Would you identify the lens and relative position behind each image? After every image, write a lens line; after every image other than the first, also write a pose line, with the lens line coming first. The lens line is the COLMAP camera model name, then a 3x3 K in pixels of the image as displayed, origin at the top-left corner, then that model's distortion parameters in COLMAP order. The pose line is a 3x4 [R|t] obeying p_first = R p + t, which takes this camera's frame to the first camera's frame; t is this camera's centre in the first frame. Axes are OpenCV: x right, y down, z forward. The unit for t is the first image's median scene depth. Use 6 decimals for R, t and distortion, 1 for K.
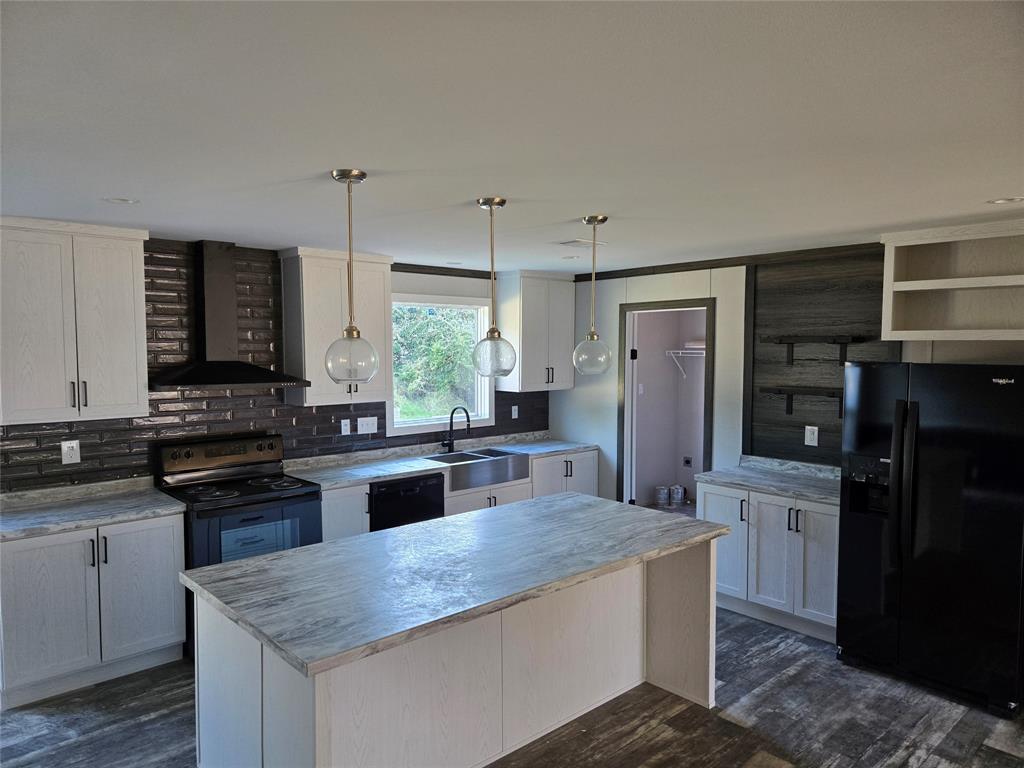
lens RADIAL K [[703.4, 0, 501.6], [0, 703.4, 385.2], [0, 0, 1]] dist [0.077200, -0.066725]
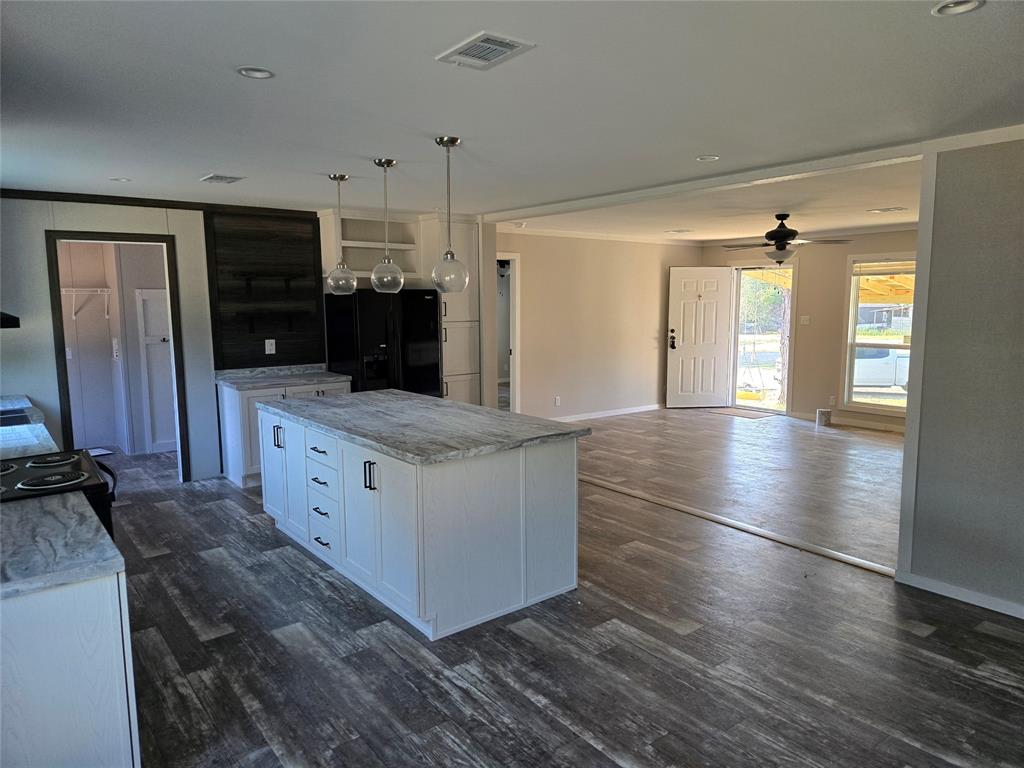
lens RADIAL K [[705.0, 0, 518.6], [0, 705.0, 371.1], [0, 0, 1]] dist [0.078035, -0.069048]
pose [[0.065356, -0.108769, 0.991916, -0.849772], [0.069072, 0.992150, 0.104244, 0.008569], [-0.995469, 0.061701, 0.072356, 0.413667]]
